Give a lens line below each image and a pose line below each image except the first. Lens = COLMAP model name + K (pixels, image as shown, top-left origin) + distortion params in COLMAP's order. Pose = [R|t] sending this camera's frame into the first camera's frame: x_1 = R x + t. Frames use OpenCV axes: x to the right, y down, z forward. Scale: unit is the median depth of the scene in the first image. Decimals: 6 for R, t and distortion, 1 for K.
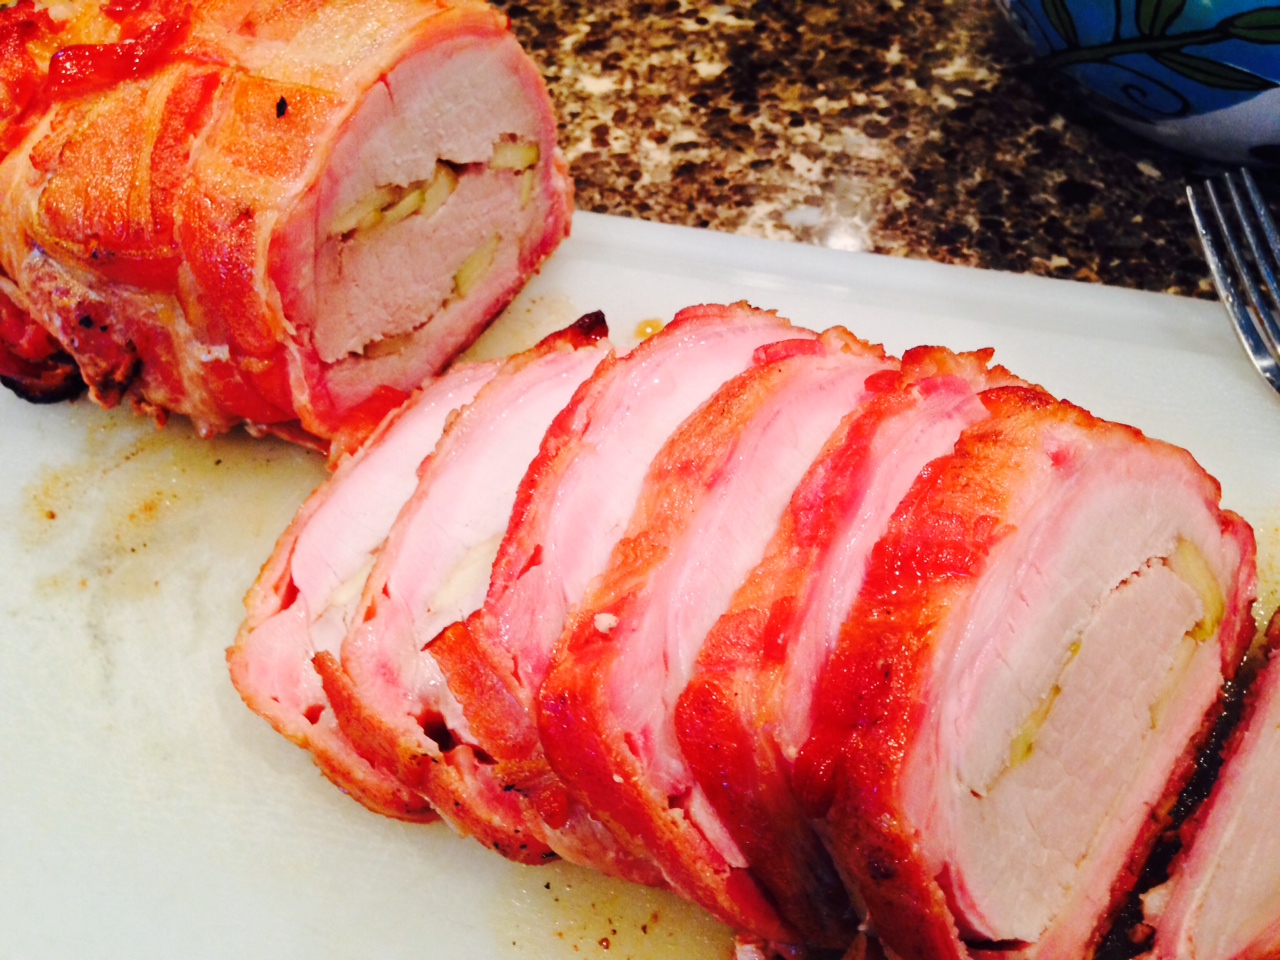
lens RADIAL K [[1381.8, 0, 640.0], [0, 1381.8, 480.0], [0, 0, 1]] dist [0.148221, 0.013298]
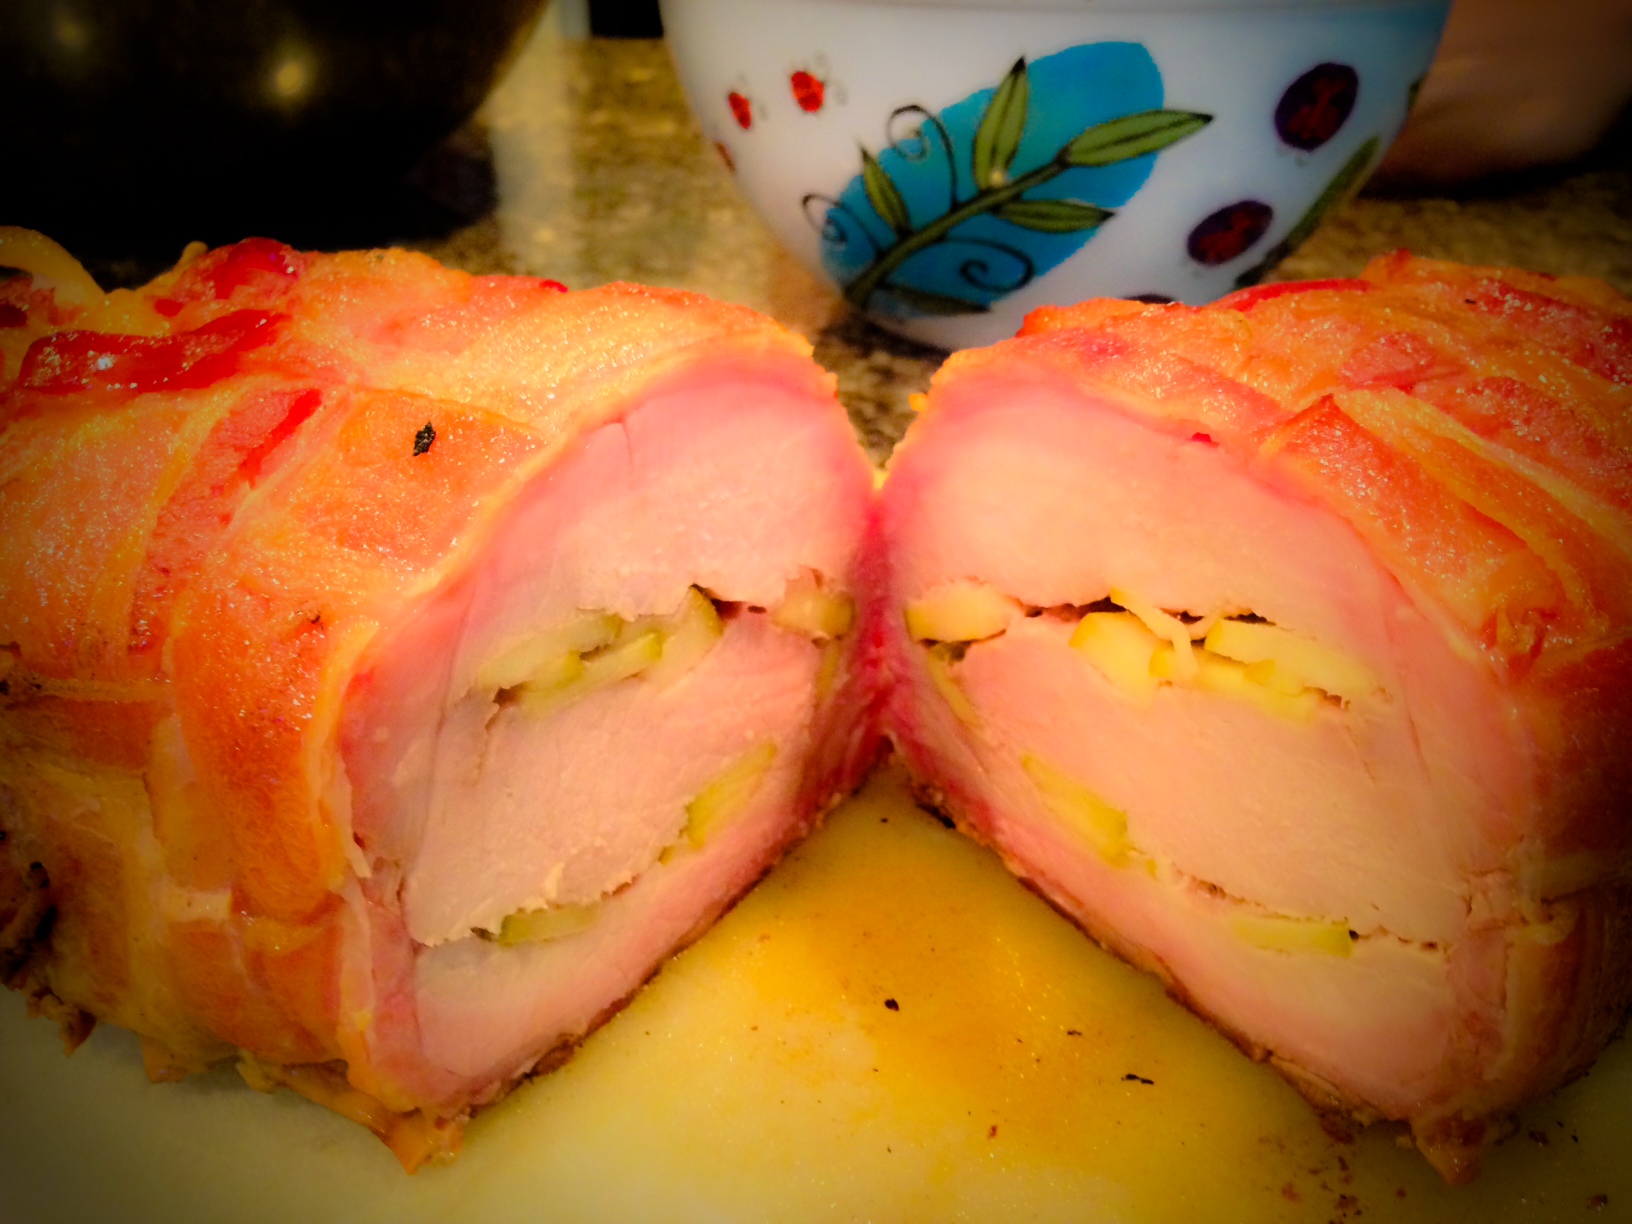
lens RADIAL K [[1540.6, 0, 816.0], [0, 1540.6, 612.0], [0, 0, 1]] dist [0.005538, -0.115141]
pose [[0.996306, 0.085876, 0.000383, -0.101823], [-0.080932, 0.940422, -0.330238, -0.028487], [-0.028720, 0.328987, 0.943898, 0.465156]]
